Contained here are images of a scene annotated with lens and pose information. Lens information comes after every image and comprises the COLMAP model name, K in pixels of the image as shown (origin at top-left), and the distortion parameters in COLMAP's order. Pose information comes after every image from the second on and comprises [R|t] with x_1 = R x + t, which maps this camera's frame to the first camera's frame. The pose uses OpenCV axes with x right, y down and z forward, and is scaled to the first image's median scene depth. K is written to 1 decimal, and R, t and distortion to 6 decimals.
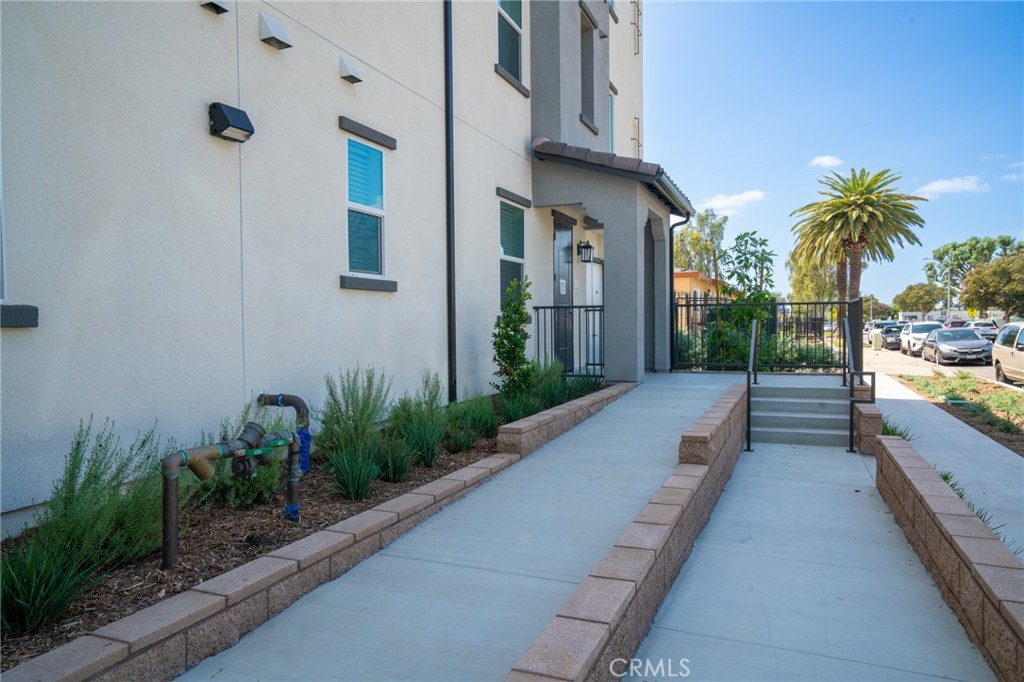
lens RADIAL K [[684.0, 0, 512.0], [0, 684.0, 341.0], [0, 0, 1]] dist [0.004515, 0.001437]
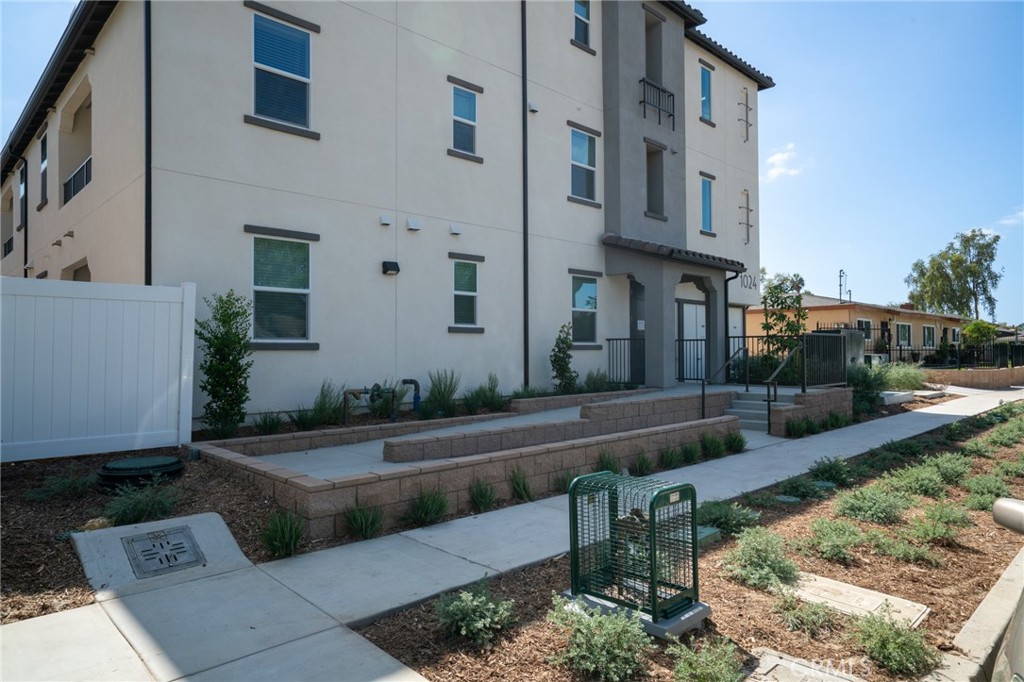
lens RADIAL K [[640.7, 0, 507.6], [0, 640.7, 342.3], [0, 0, 1]] dist [-0.027747, 0.035283]
pose [[0.914331, 0.001559, -0.404964, 0.441330], [-0.015898, 0.999360, -0.032048, 0.008789], [0.404655, 0.035741, 0.913771, -0.452429]]
